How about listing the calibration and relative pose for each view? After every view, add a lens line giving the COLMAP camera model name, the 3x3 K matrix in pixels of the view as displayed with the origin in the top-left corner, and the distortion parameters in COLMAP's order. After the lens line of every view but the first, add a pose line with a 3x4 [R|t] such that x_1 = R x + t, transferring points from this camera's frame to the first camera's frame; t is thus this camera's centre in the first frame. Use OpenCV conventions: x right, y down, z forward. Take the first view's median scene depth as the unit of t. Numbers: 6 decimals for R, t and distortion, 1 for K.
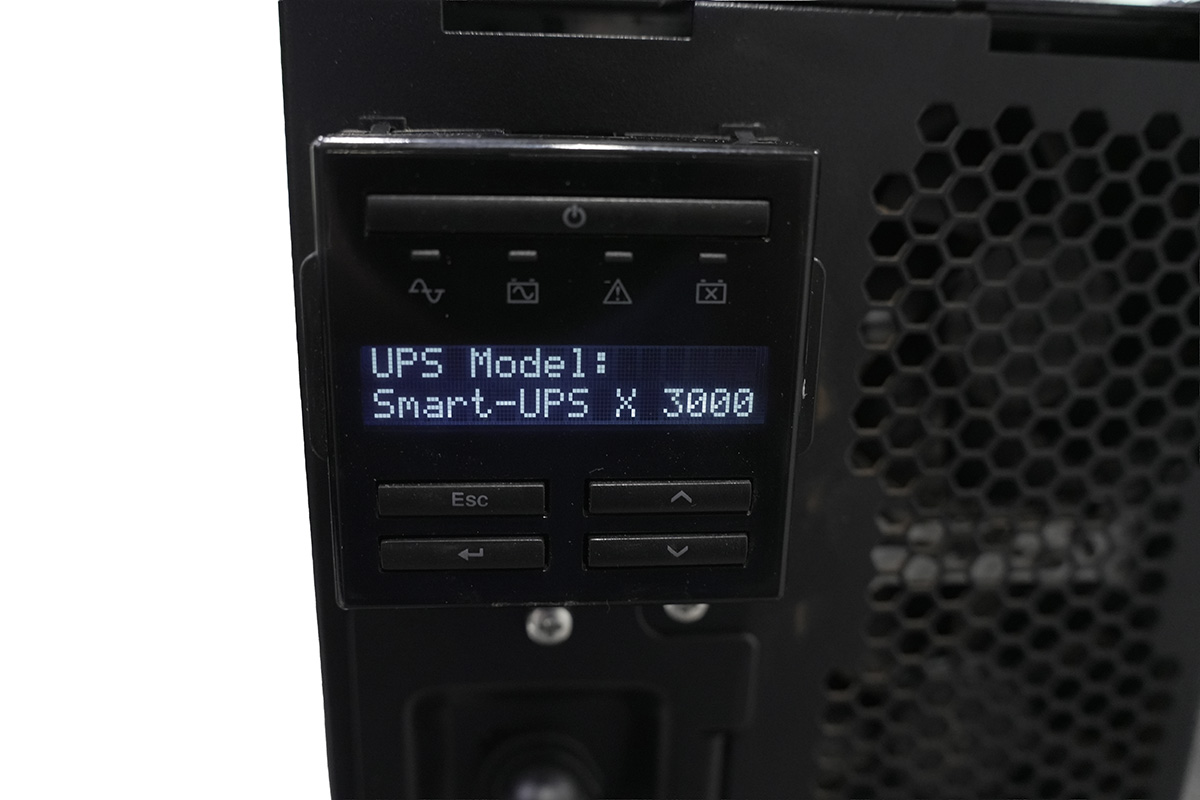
lens RADIAL K [[940.9, 0, 600.0], [0, 940.9, 400.0], [0, 0, 1]] dist [-0.050026, 0.004224]
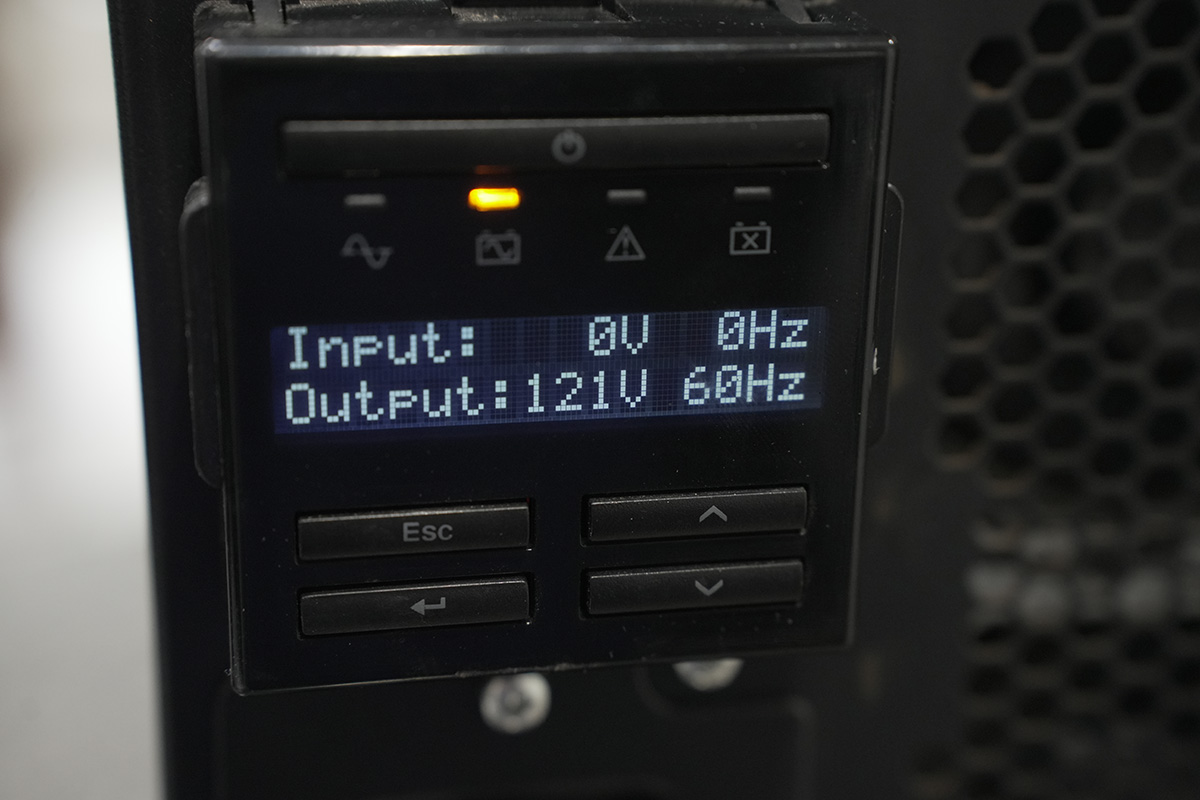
lens RADIAL K [[1889.3, 0, 584.2], [0, 1889.3, 400.9], [0, 0, 1]] dist [0.280195, 0.214851]
pose [[0.994560, -0.039667, 0.096319, -0.152768], [0.033054, 0.997047, 0.069311, -0.090916], [-0.098784, -0.065750, 0.992934, -0.454513]]
